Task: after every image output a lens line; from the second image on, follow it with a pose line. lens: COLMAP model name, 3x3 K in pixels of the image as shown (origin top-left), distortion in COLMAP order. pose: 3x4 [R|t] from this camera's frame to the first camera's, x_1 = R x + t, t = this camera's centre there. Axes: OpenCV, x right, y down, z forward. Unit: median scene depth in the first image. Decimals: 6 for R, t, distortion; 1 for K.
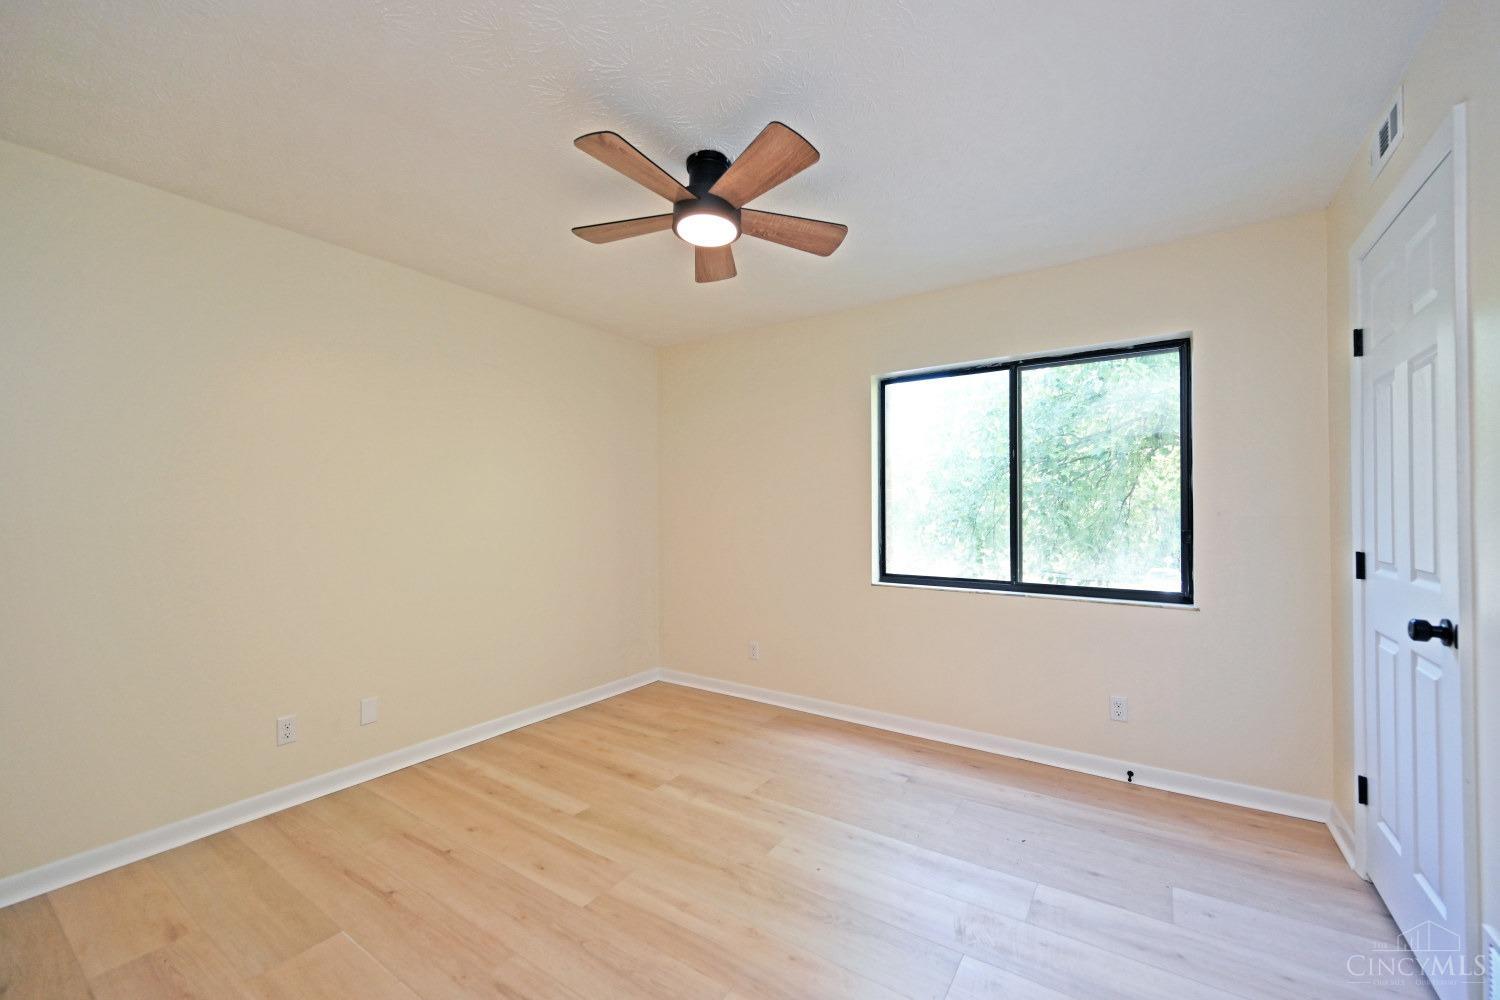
lens RADIAL K [[603.0, 0, 749.9], [0, 603.0, 502.7], [0, 0, 1]] dist [-0.000401, 0.000141]
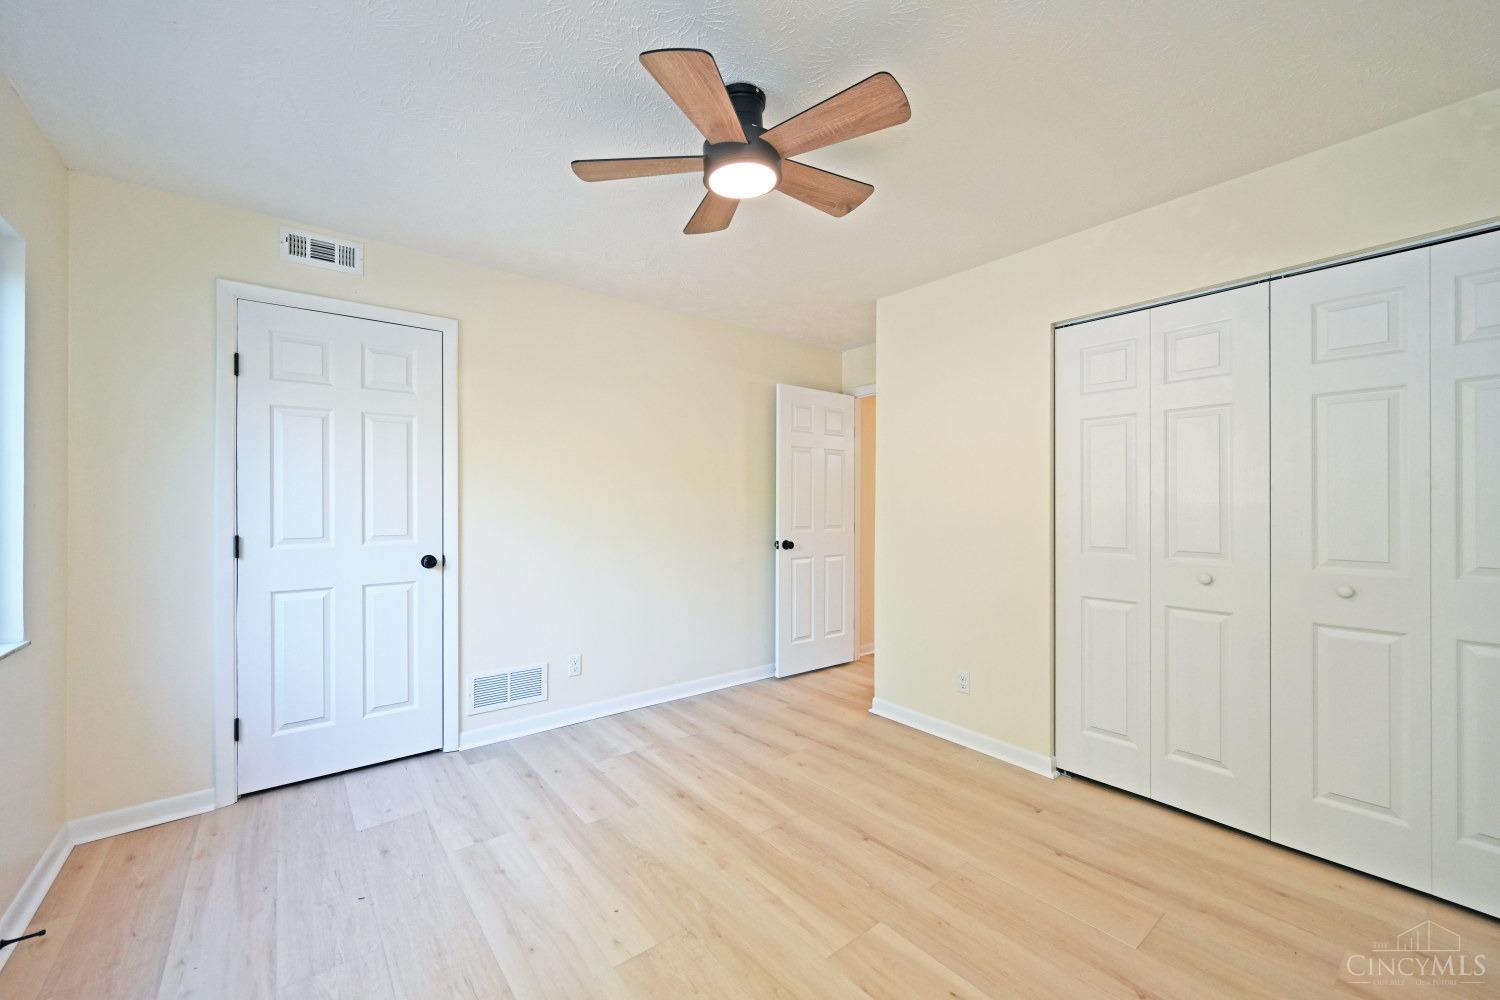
lens RADIAL K [[603.0, 0, 749.9], [0, 603.0, 502.7], [0, 0, 1]] dist [-0.000401, 0.000141]
pose [[-0.955993, 0.005846, 0.293331, -0.361928], [-0.000232, 0.999786, -0.020681, 0.040819], [-0.293389, -0.019838, -0.955787, 1.962929]]
